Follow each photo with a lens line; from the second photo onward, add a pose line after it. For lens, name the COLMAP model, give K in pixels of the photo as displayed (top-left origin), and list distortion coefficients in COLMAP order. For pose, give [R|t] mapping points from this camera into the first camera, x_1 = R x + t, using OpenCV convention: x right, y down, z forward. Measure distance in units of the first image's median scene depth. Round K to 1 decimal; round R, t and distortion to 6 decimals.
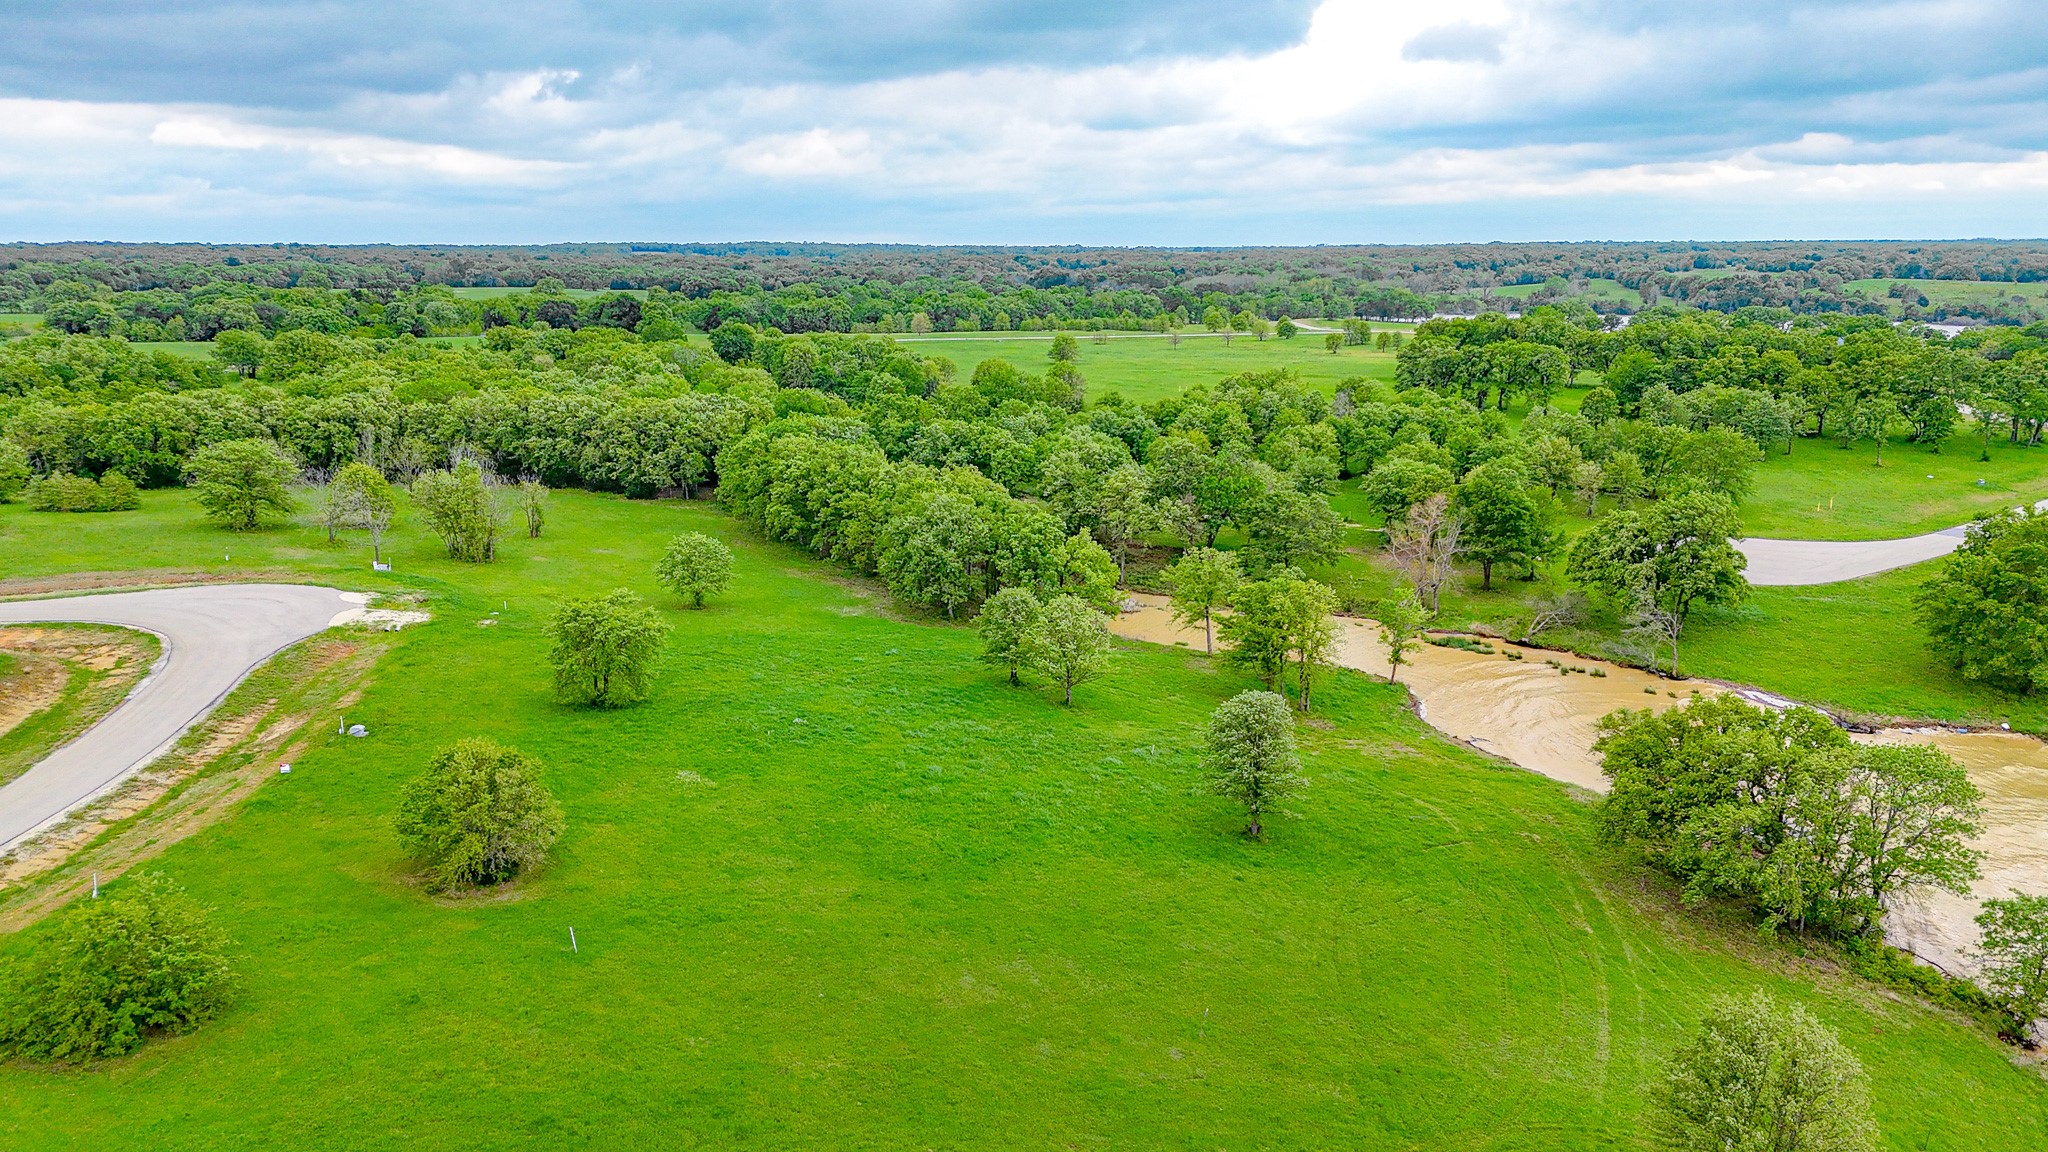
lens RADIAL K [[1490.2, 0, 1024.1], [0, 1490.2, 586.3], [0, 0, 1]] dist [0.076651, -0.069594]
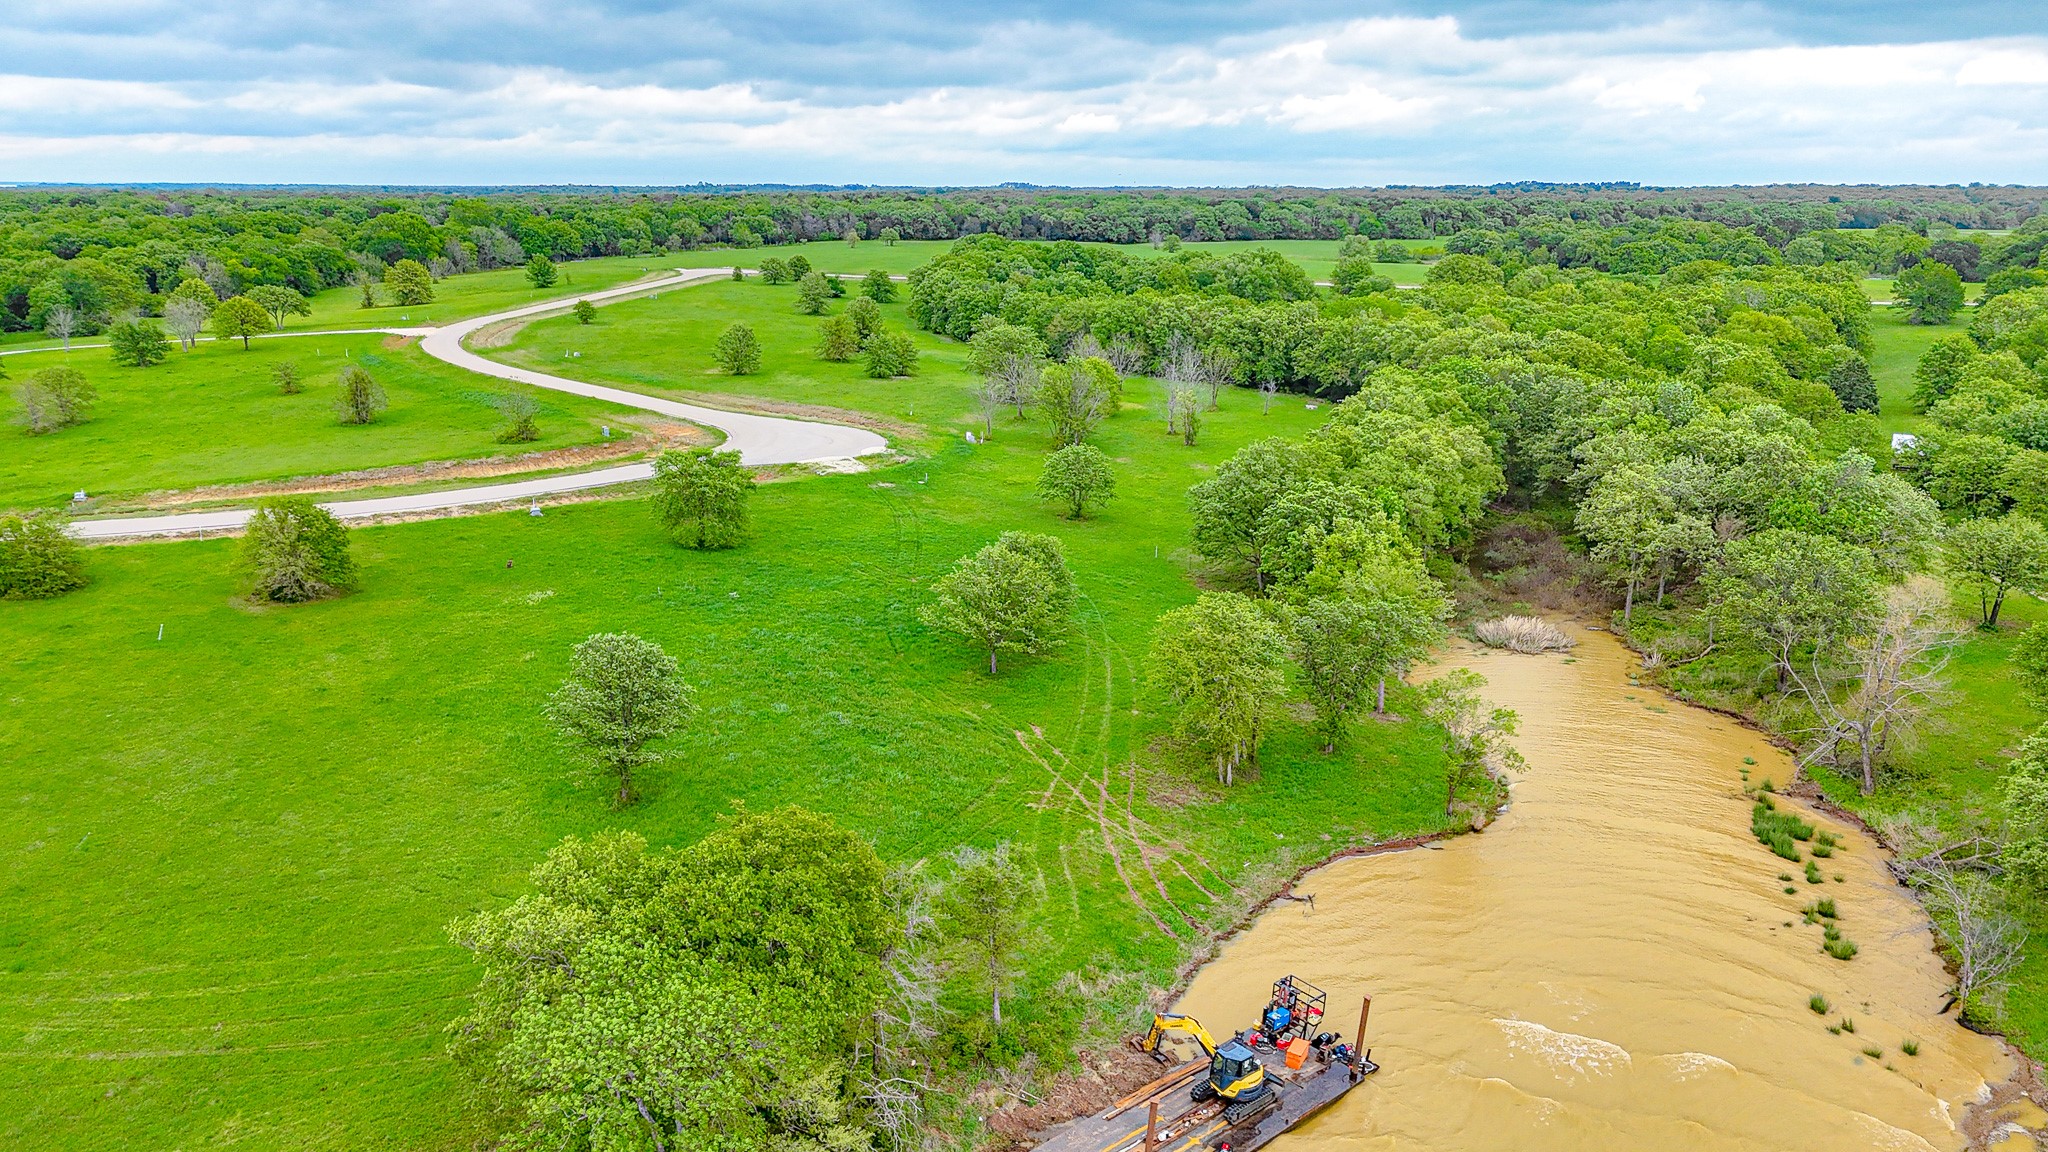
lens RADIAL K [[1500.3, 0, 1021.7], [0, 1500.3, 585.8], [0, 0, 1]] dist [0.076925, -0.070959]
pose [[0.503353, 0.223289, -0.834732, 0.415222], [-0.196552, 0.970298, 0.141030, -0.051797], [0.841430, 0.093080, 0.532290, 0.307847]]
